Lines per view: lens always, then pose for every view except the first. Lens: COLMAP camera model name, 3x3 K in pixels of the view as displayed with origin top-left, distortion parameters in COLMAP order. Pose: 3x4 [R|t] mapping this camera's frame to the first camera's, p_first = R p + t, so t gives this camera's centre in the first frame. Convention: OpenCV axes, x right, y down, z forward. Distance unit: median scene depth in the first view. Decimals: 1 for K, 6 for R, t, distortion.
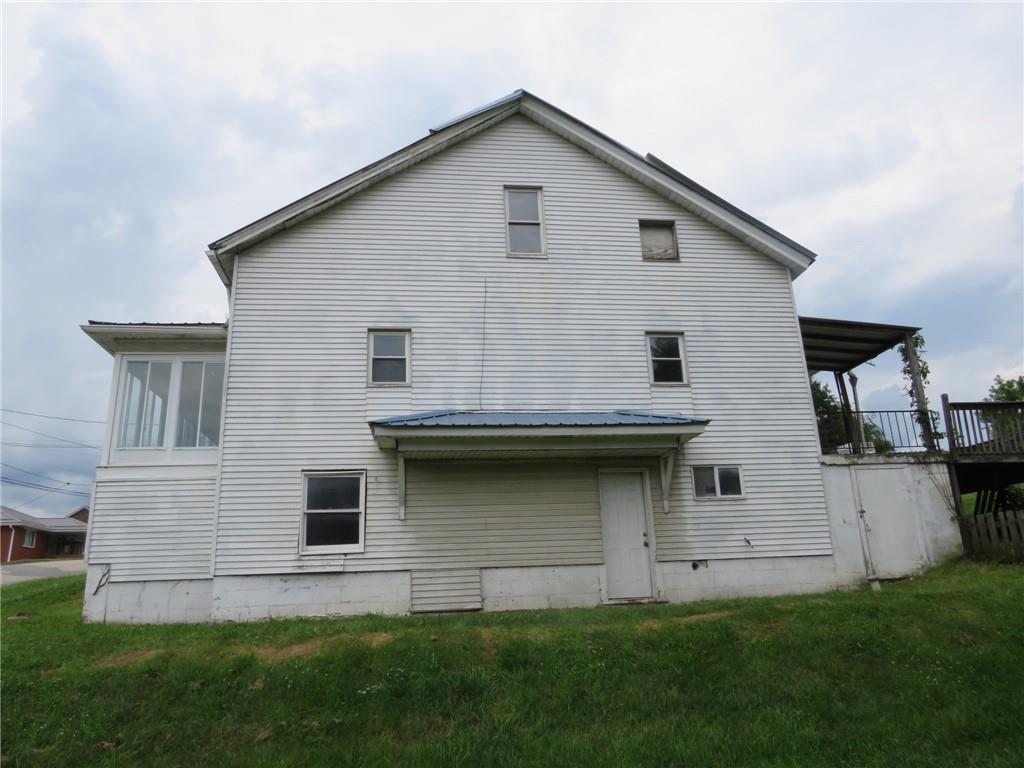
lens RADIAL K [[720.1, 0, 512.1], [0, 720.1, 384.0], [0, 0, 1]] dist [-0.022962, 0.002460]
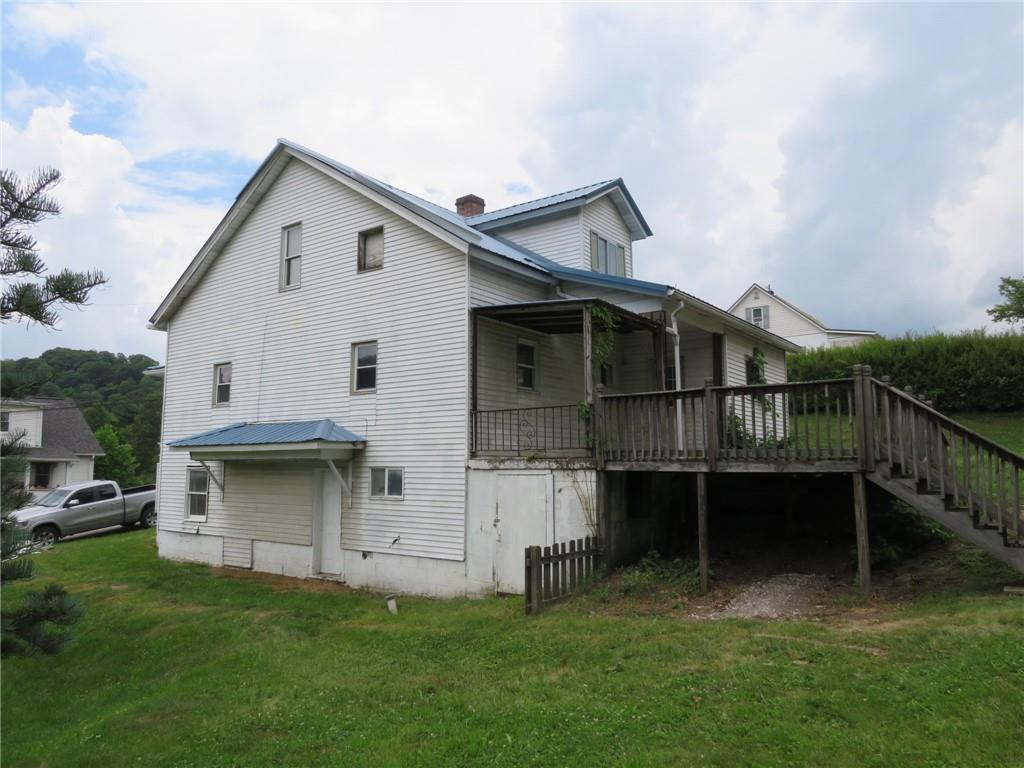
lens RADIAL K [[720.1, 0, 511.3], [0, 720.1, 383.0], [0, 0, 1]] dist [-0.022962, 0.002460]
pose [[0.718864, -0.040394, -0.693976, 1.168070], [0.173015, 0.977292, 0.122335, -0.110618], [0.673275, -0.208011, 0.709529, 0.379774]]
